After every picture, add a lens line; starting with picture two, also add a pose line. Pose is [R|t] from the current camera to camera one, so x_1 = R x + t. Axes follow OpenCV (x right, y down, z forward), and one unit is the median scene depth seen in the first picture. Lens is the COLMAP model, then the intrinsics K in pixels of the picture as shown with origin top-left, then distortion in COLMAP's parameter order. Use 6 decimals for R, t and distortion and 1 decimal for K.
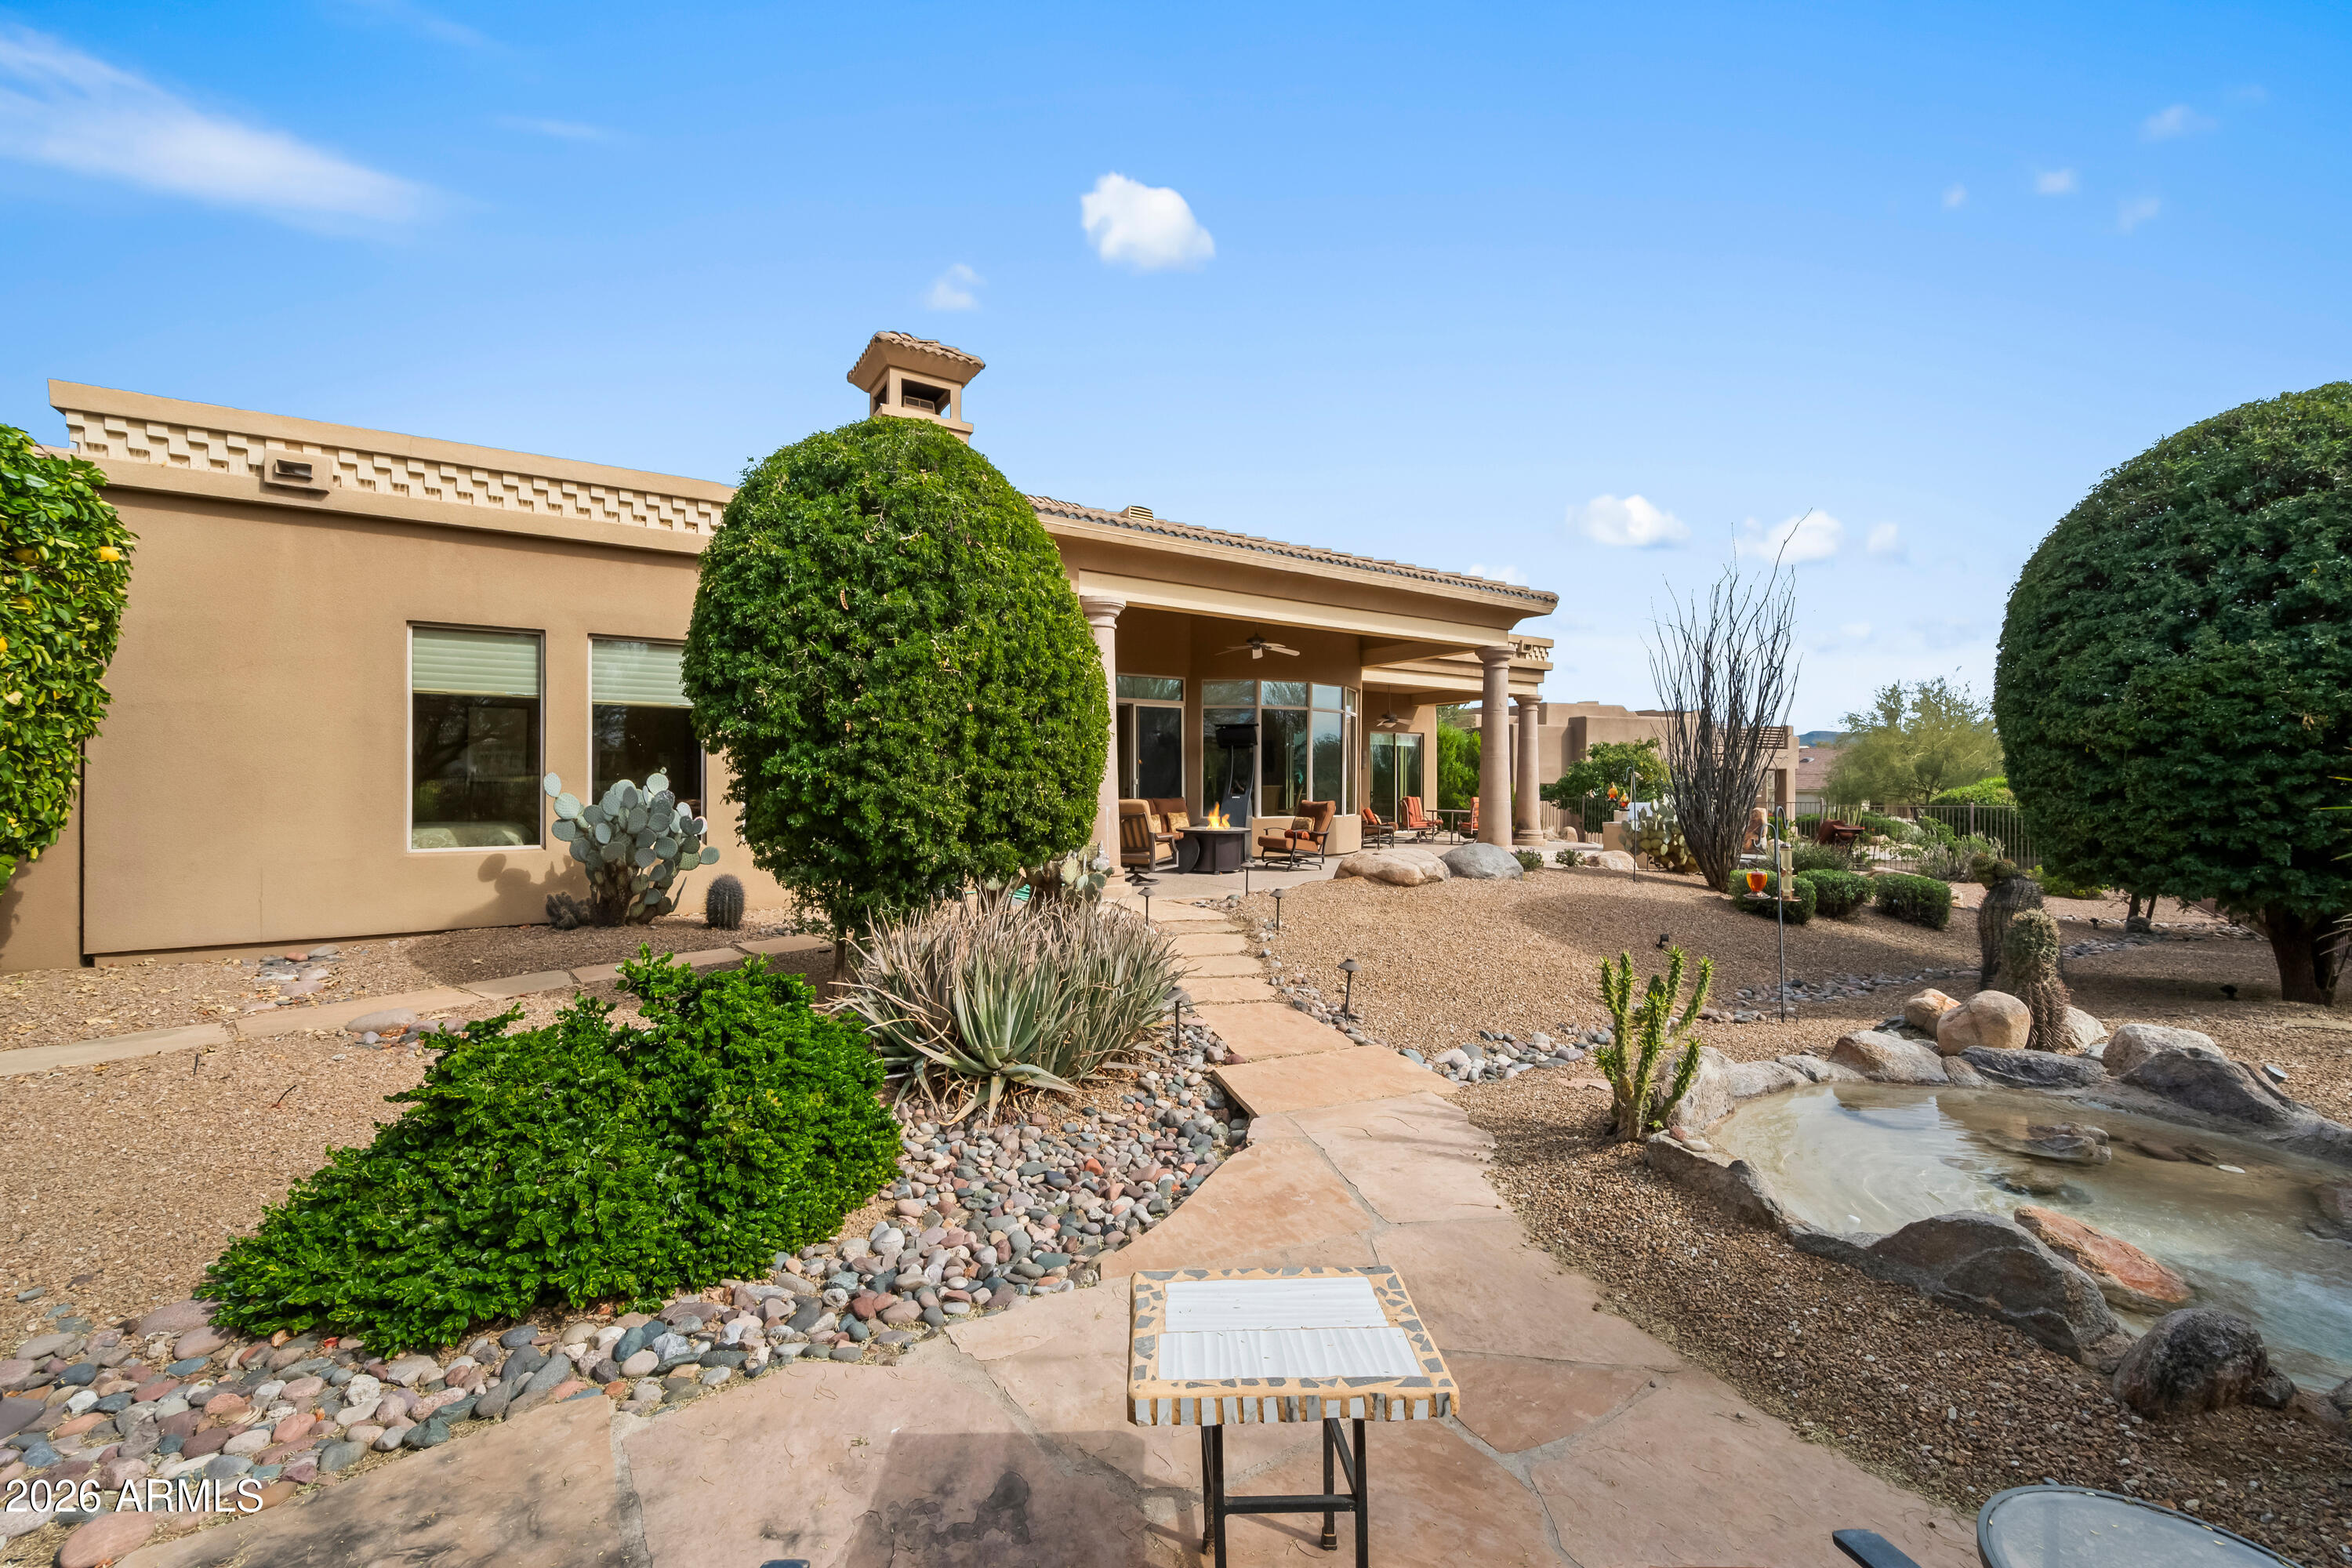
lens RADIAL K [[971.7, 0, 1179.5], [0, 971.7, 770.5], [0, 0, 1]] dist [0.000357, -0.000004]
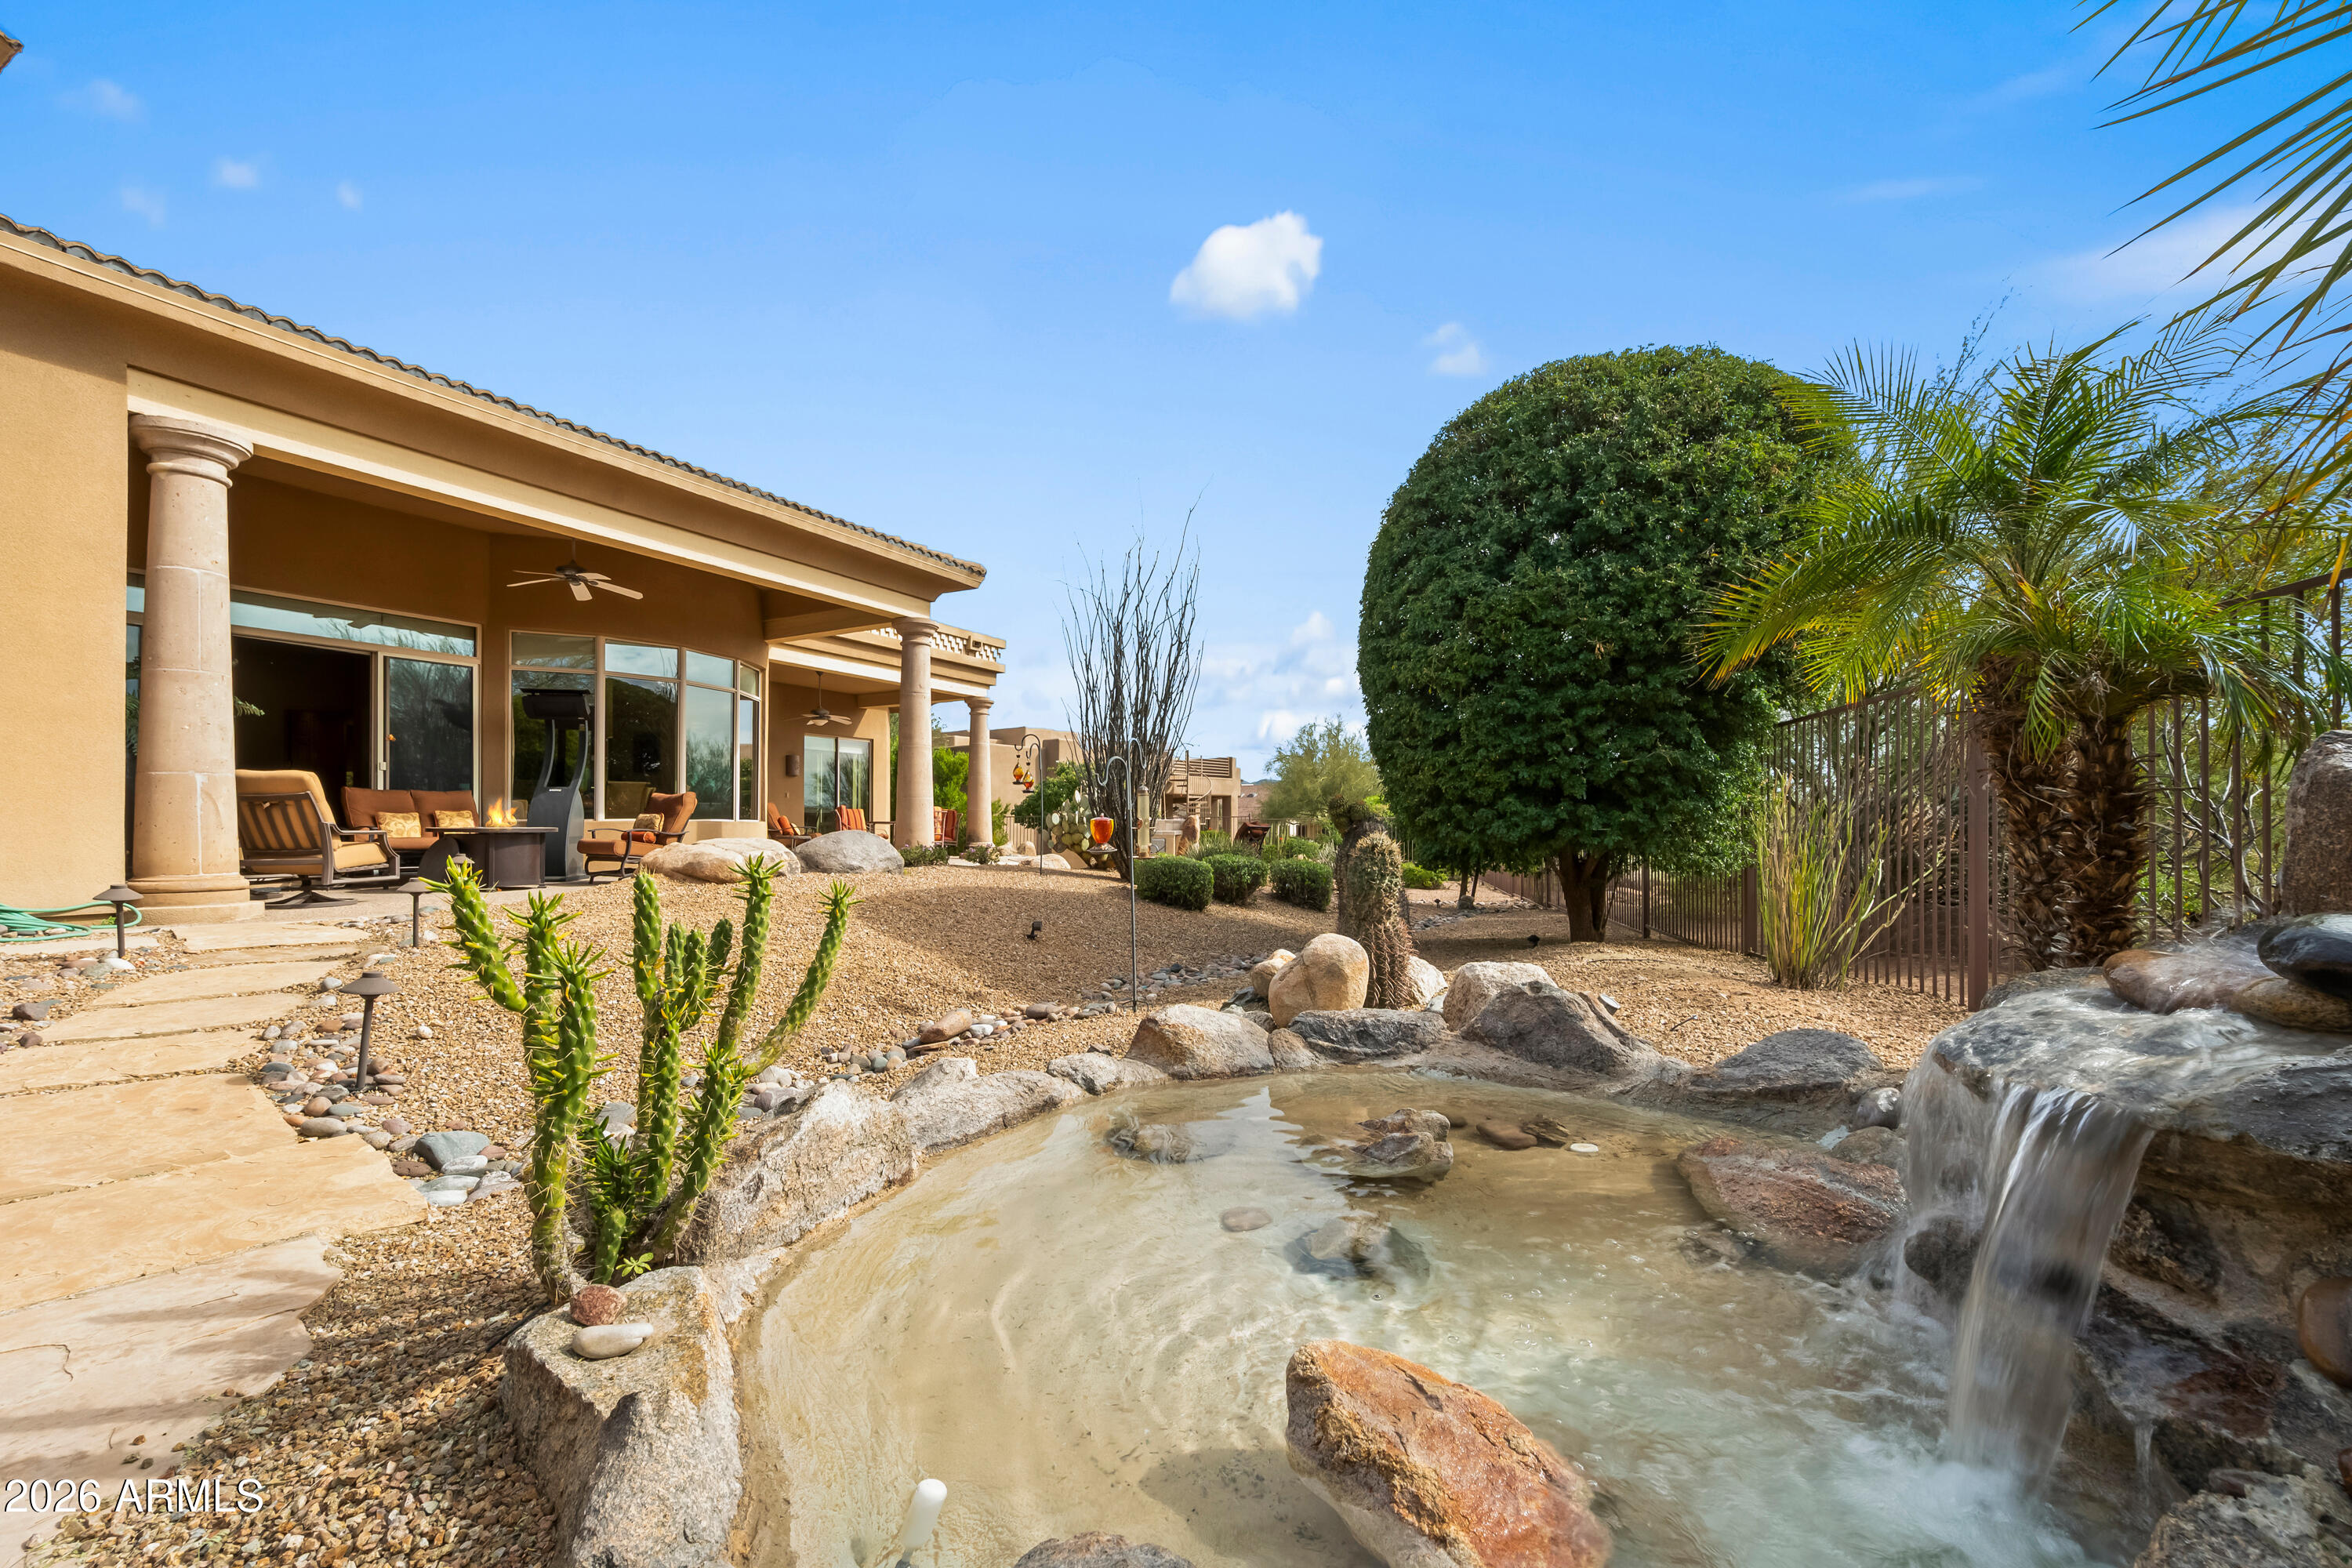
lens RADIAL K [[971.7, 0, 1183.8], [0, 971.7, 805.4], [0, 0, 1]] dist [0.000357, -0.000004]
pose [[0.878079, 0.001544, 0.478513, 0.291950], [0.000359, 0.999992, -0.003885, 0.099463], [-0.478515, 0.003583, 0.878072, 0.307004]]
